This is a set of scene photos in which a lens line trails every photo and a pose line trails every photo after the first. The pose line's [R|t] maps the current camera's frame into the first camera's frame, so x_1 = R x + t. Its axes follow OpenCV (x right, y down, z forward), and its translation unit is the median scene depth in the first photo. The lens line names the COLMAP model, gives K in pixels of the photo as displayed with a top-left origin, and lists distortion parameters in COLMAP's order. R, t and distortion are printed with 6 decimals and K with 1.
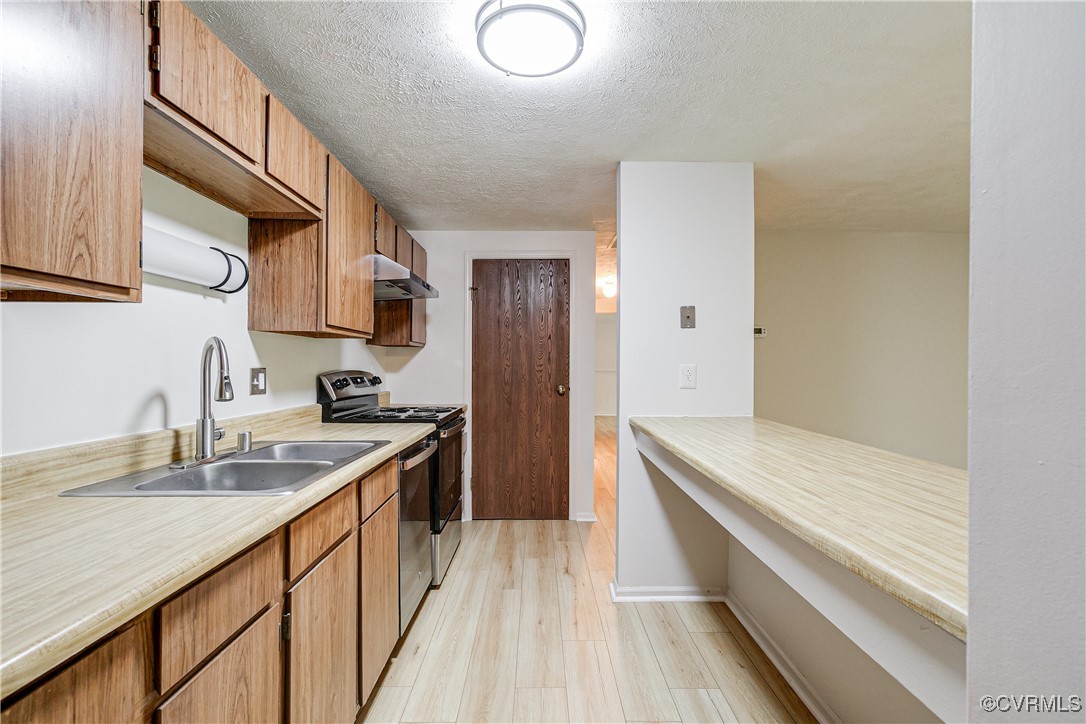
lens RADIAL K [[502.9, 0, 543.0], [0, 502.9, 362.0], [0, 0, 1]] dist [0.000109, -0.001009]
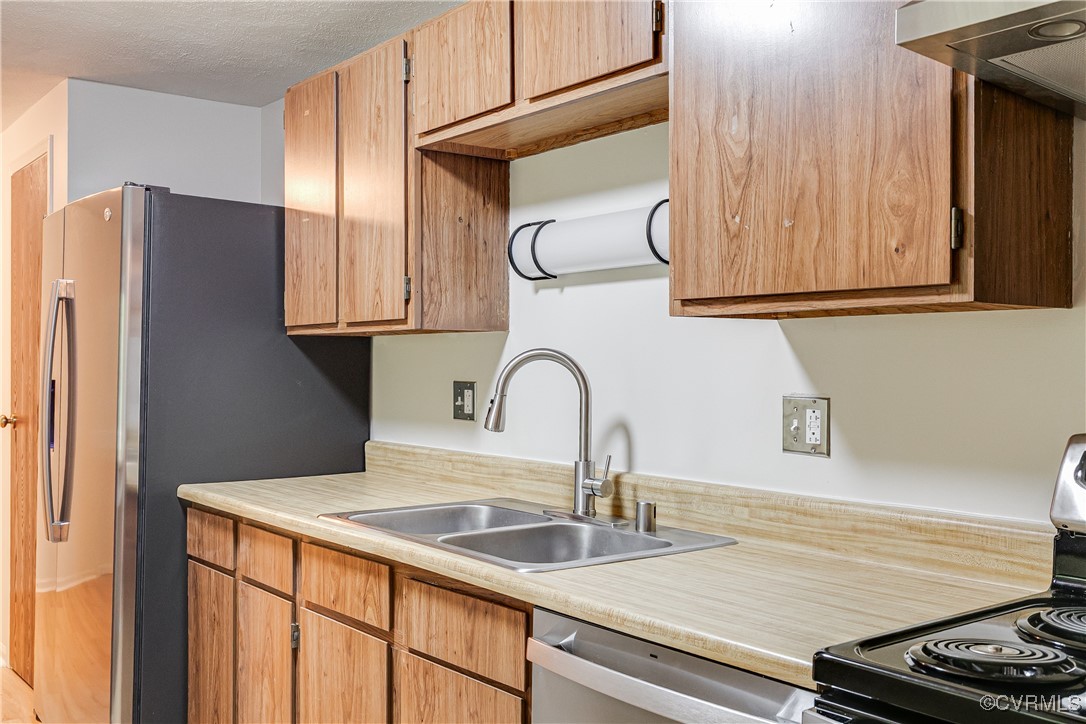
lens RADIAL K [[1076.7, 0, 582.7], [0, 1076.7, 361.1], [0, 0, 1]] dist [0.002889, 0.011181]
pose [[-0.787189, -0.001096, -0.616711, 0.226196], [0.002001, 0.999989, -0.004330, -0.019171], [0.616709, -0.004643, -0.787178, 1.773066]]
